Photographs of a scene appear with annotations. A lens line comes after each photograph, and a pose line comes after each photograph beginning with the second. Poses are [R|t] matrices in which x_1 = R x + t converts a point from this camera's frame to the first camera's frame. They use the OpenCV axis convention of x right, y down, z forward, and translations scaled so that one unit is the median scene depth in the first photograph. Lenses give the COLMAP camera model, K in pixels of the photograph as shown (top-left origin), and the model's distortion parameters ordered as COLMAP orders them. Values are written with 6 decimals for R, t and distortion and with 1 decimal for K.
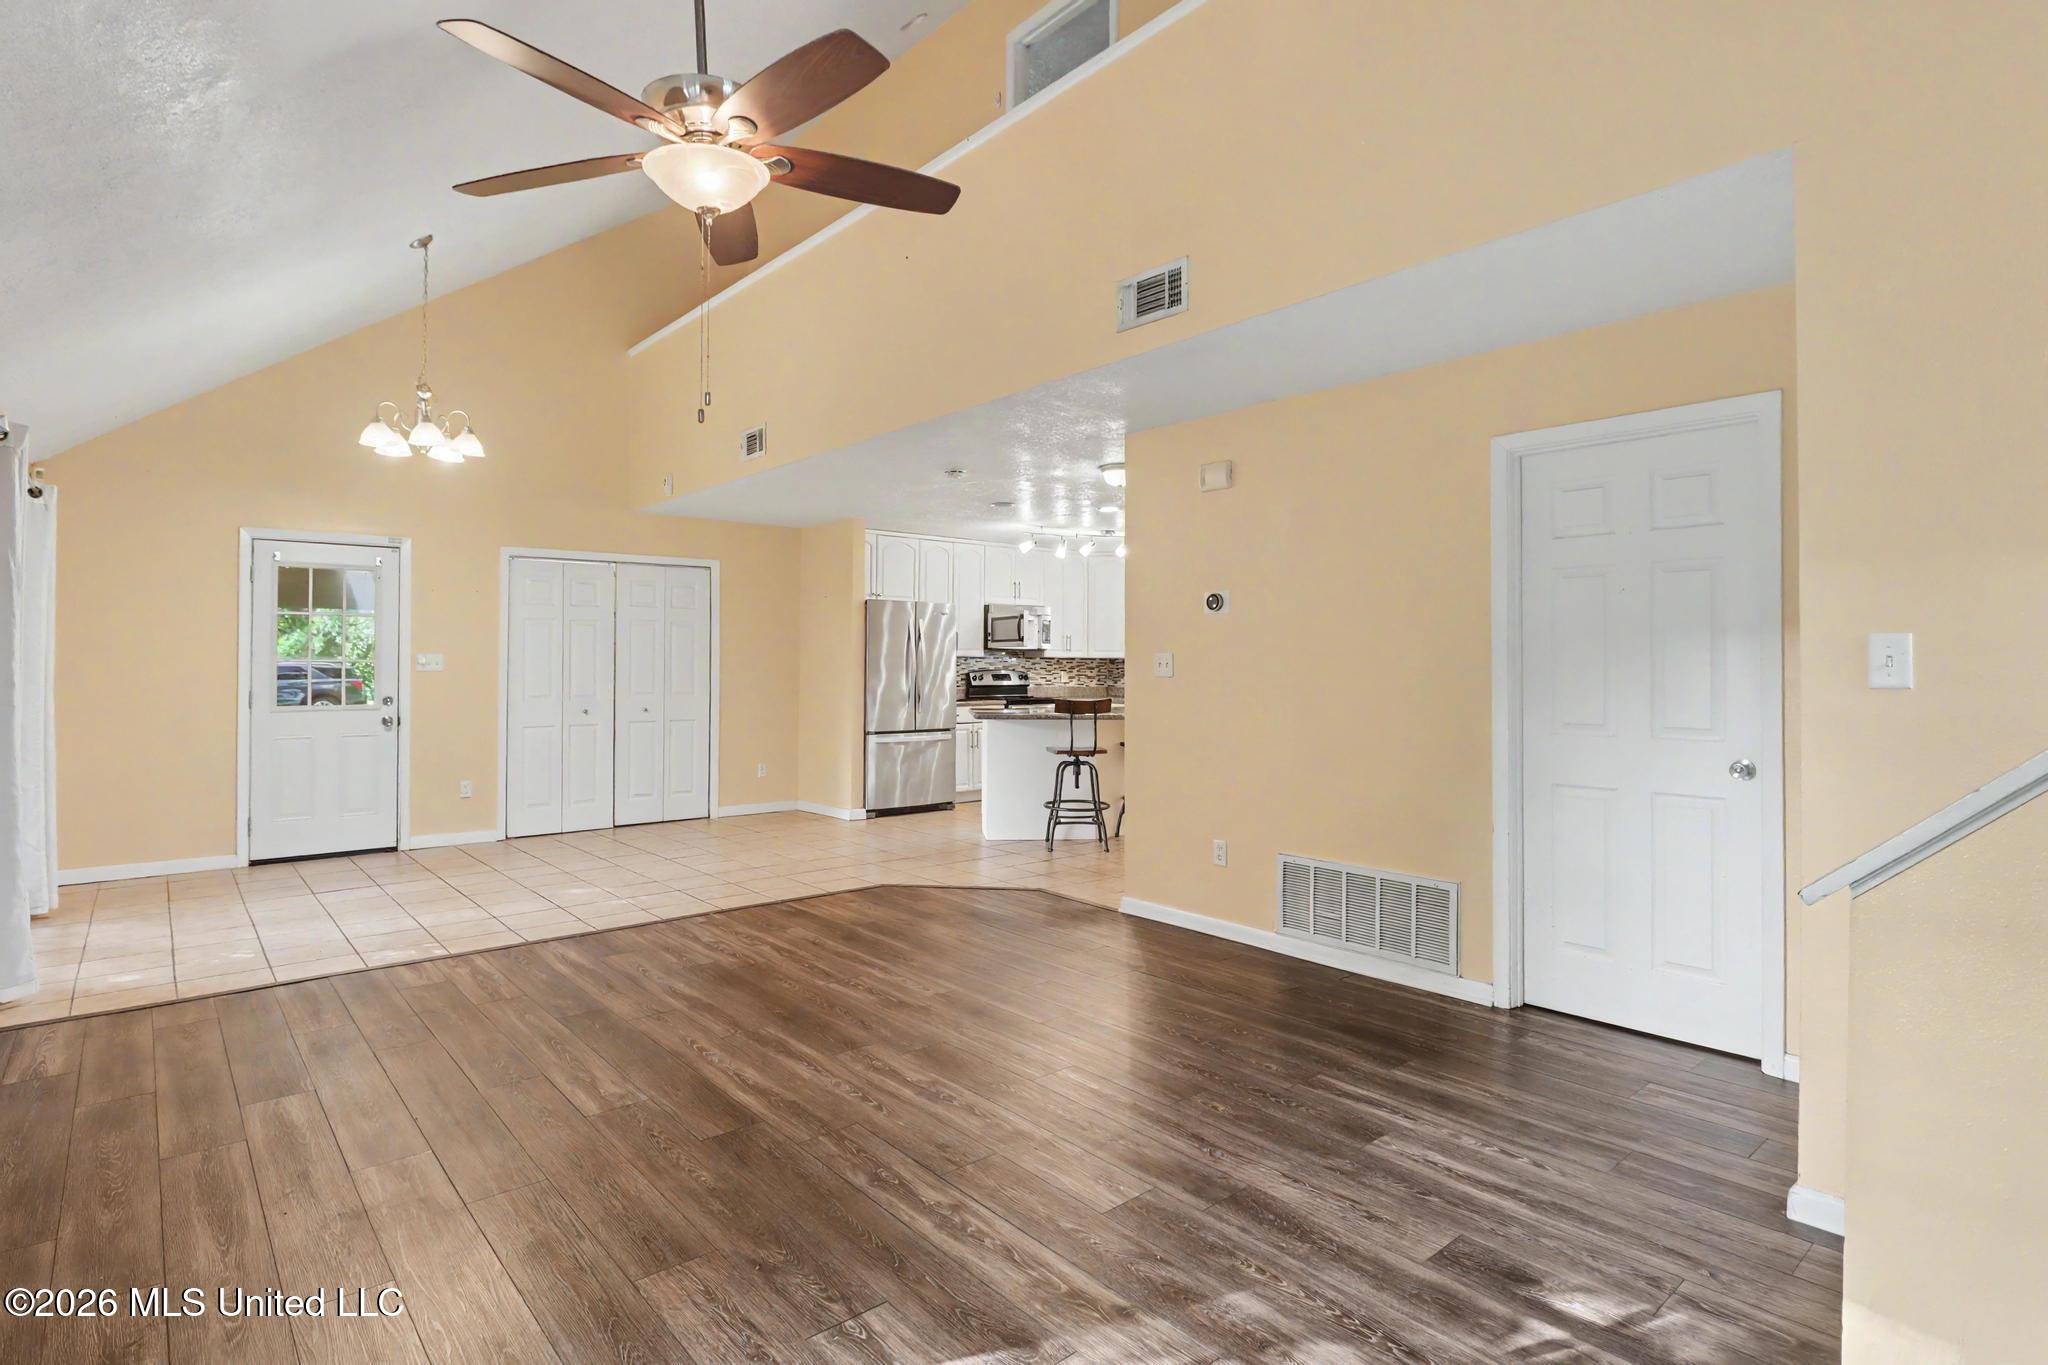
lens RADIAL K [[1055.7, 0, 1025.7], [0, 1055.7, 672.4], [0, 0, 1]] dist [-0.029208, -0.001037]
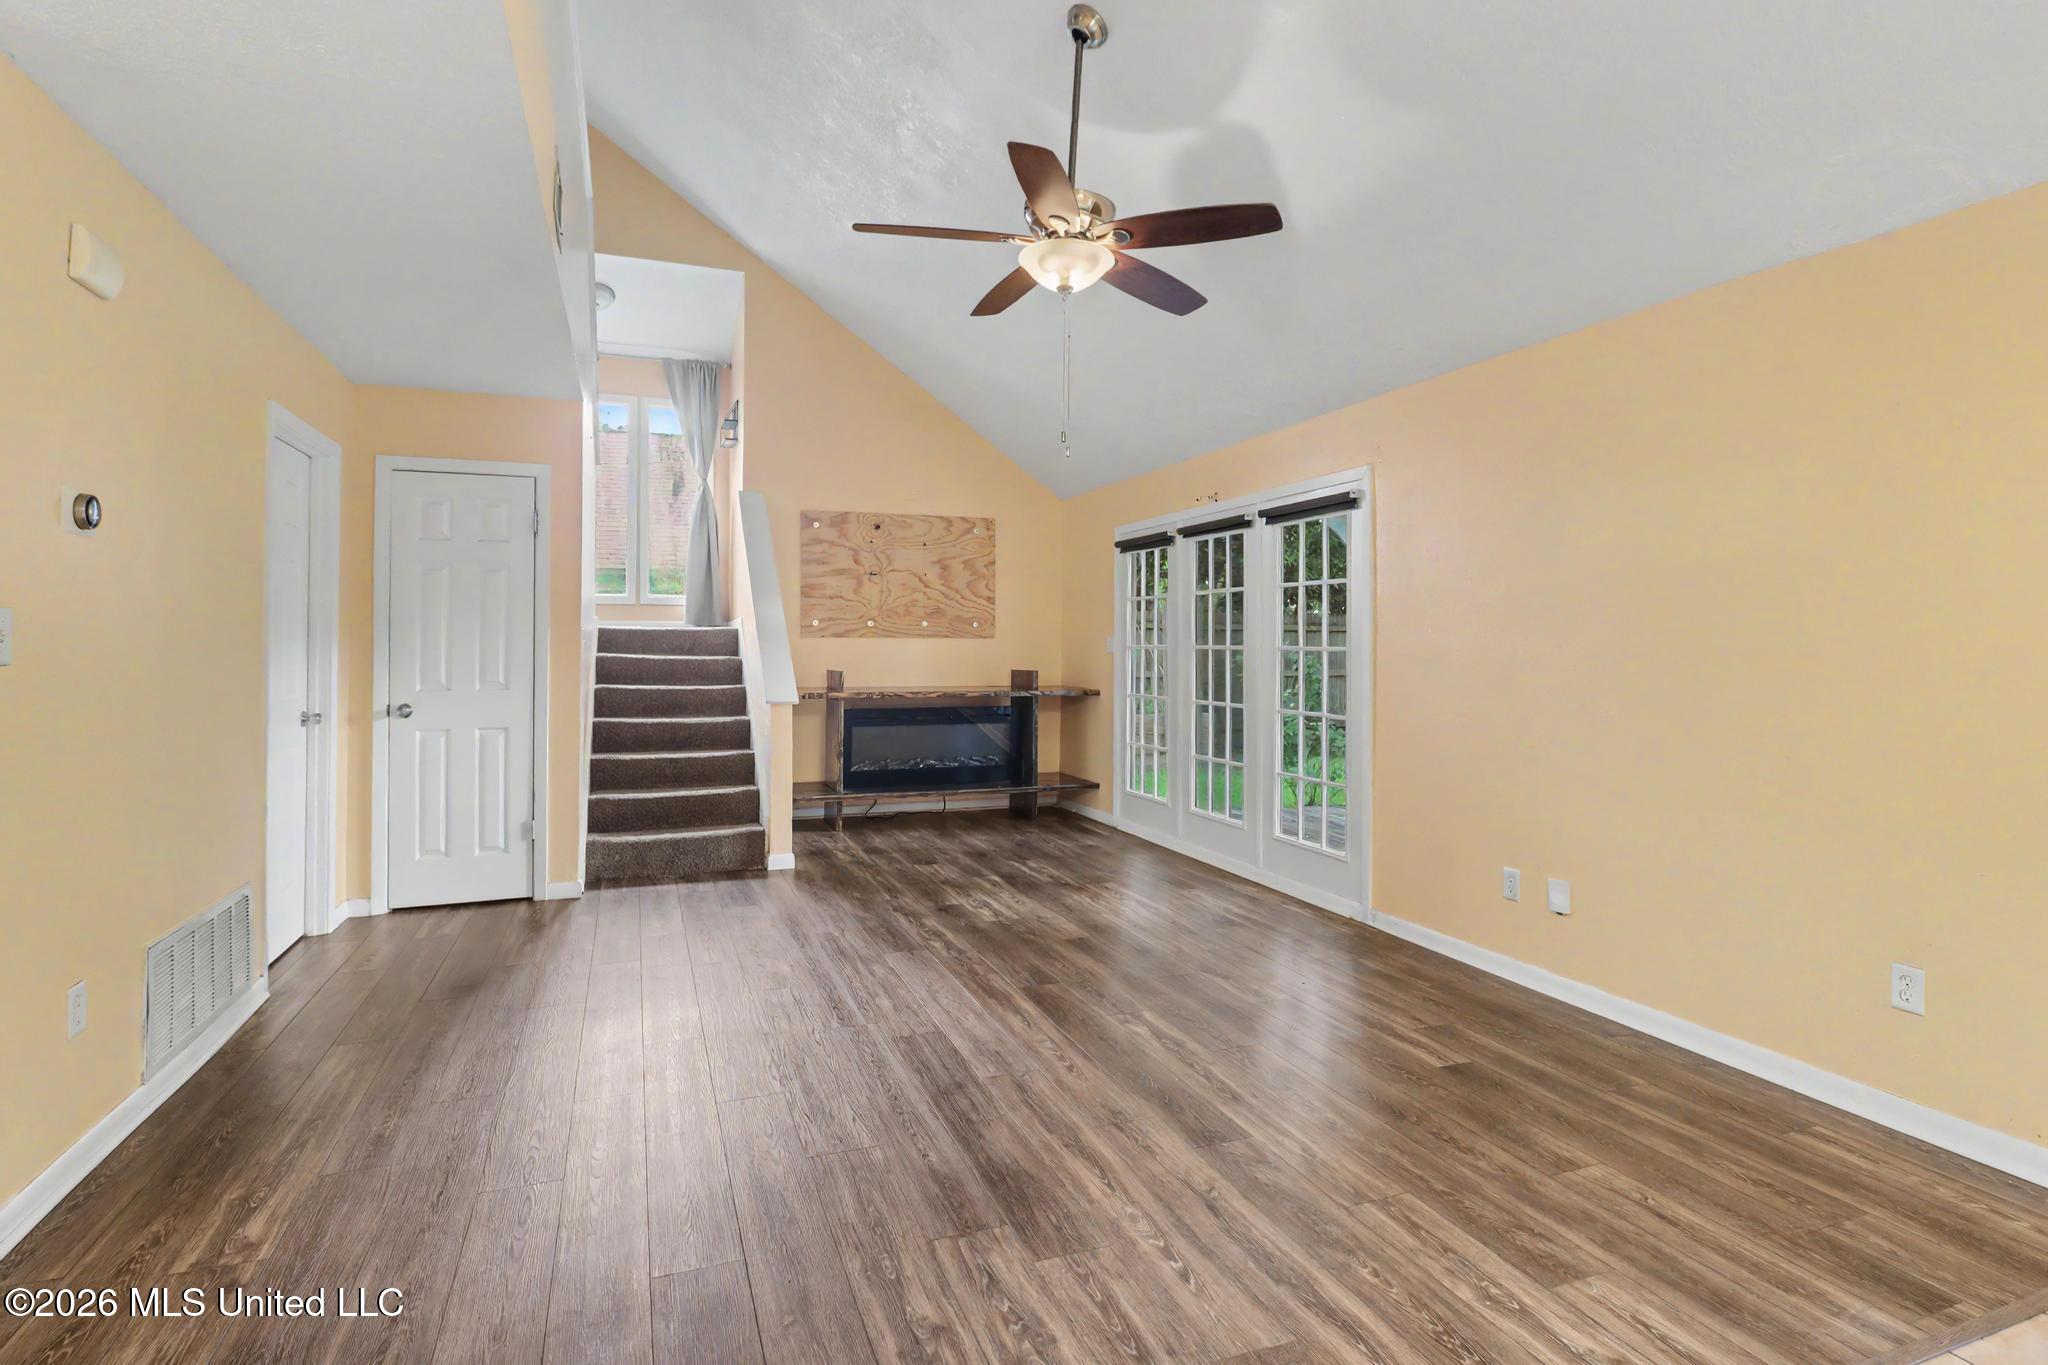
lens RADIAL K [[979.0, 0, 989.6], [0, 979.0, 633.2], [0, 0, 1]] dist [-0.013221, -0.004402]
pose [[-0.930336, -0.009315, 0.366589, -0.291928], [-0.010697, 0.999941, -0.001739, -0.008803], [-0.366551, -0.005539, -0.930381, 0.947905]]
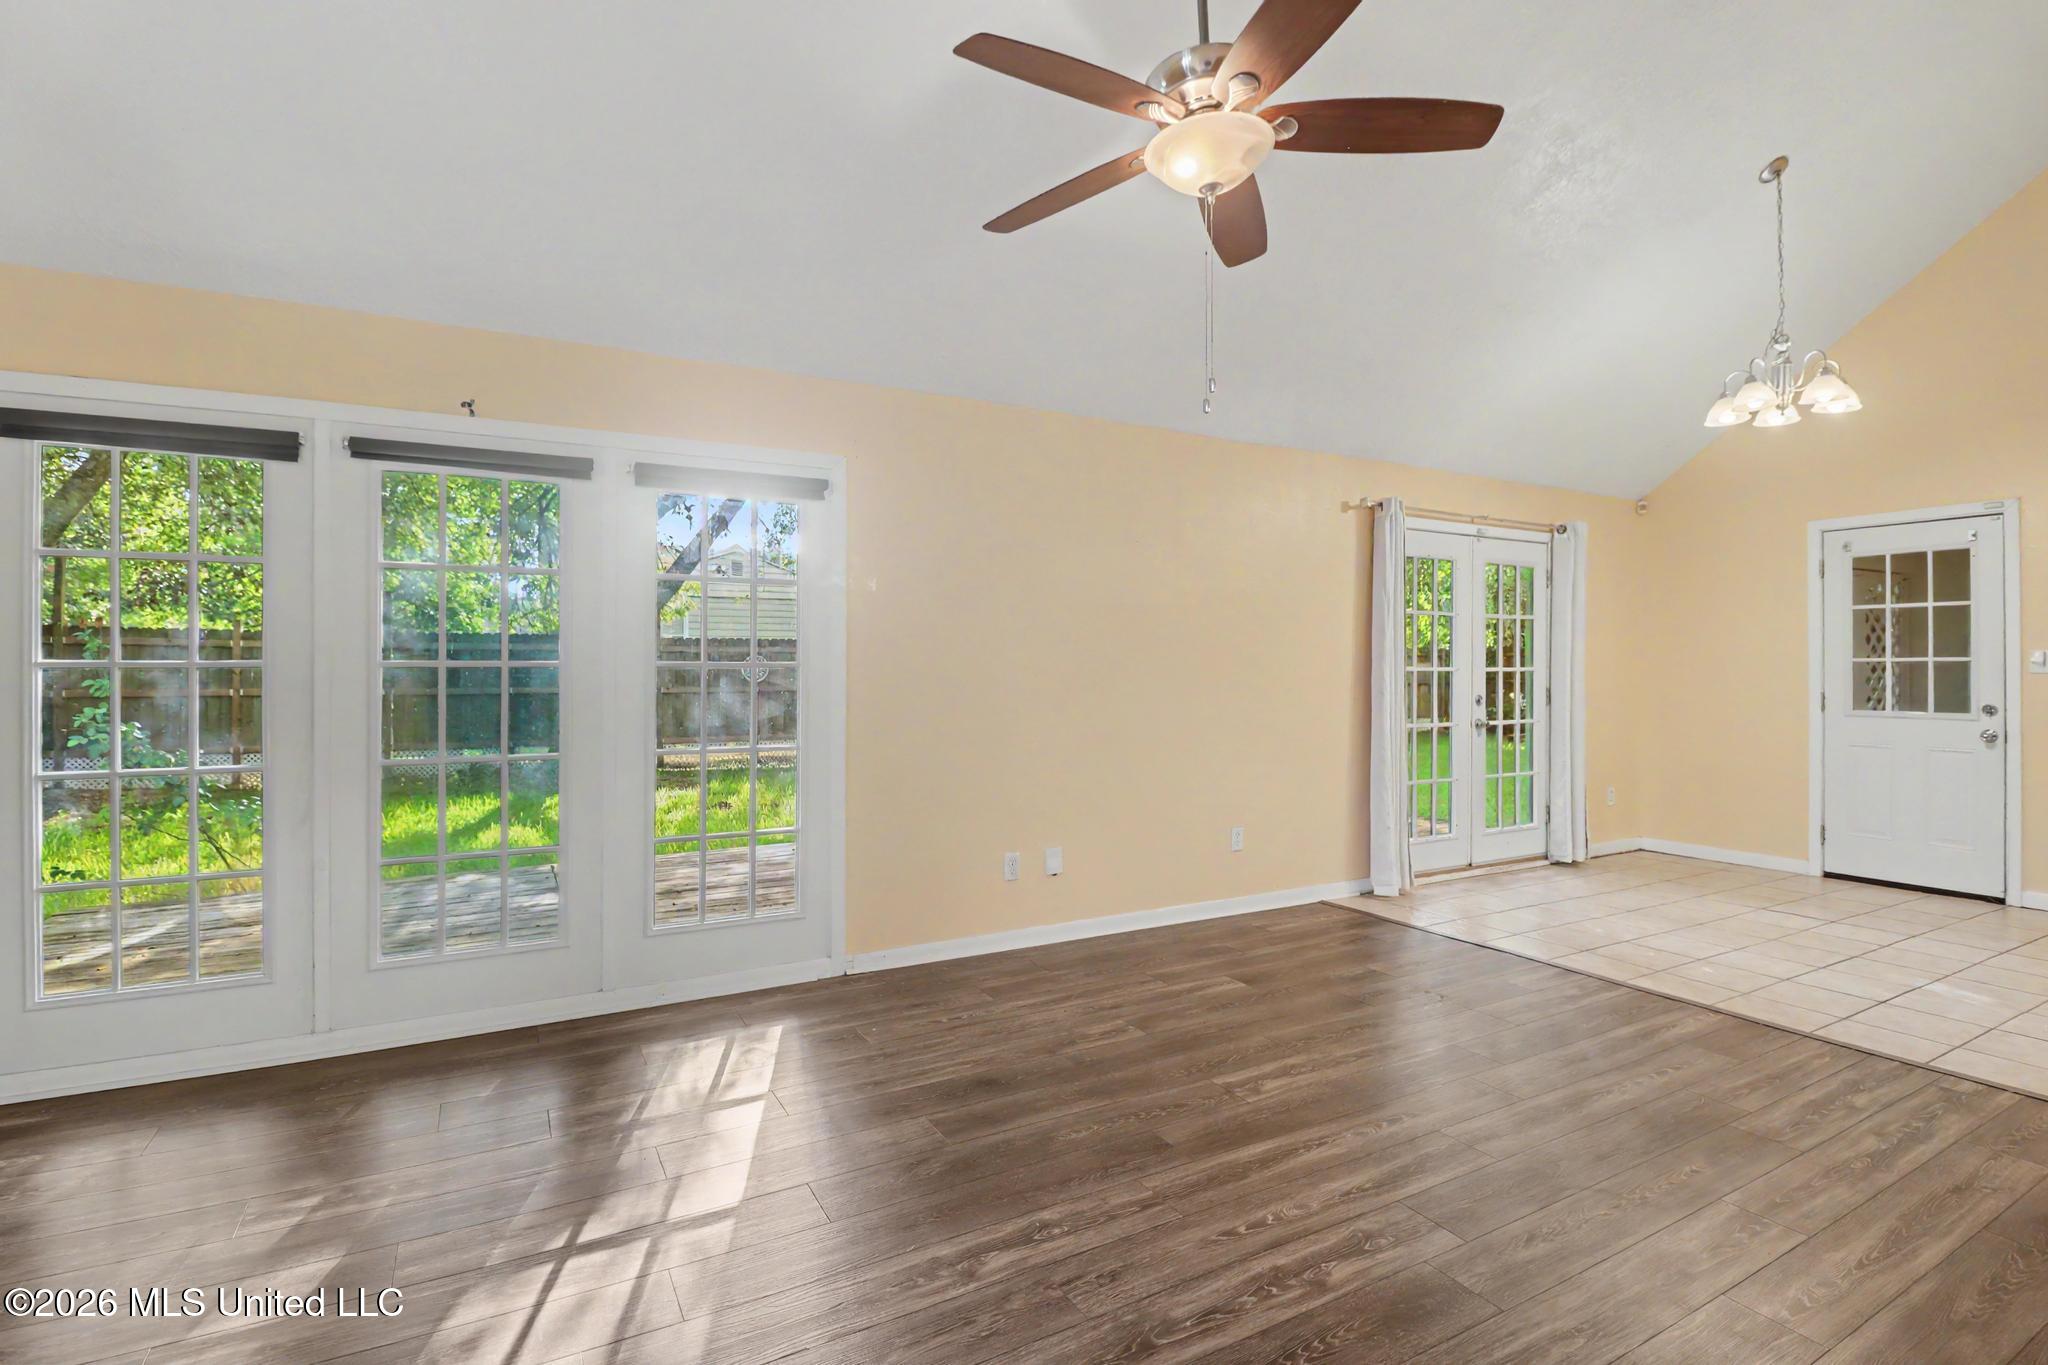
lens RADIAL K [[979.0, 0, 1009.4], [0, 979.0, 663.3], [0, 0, 1]] dist [-0.013221, -0.004402]
pose [[-0.235544, 0.001811, -0.971862, 0.271775], [-0.008477, 0.999956, 0.003918, -0.005079], [0.971827, 0.009161, -0.235518, 0.455192]]
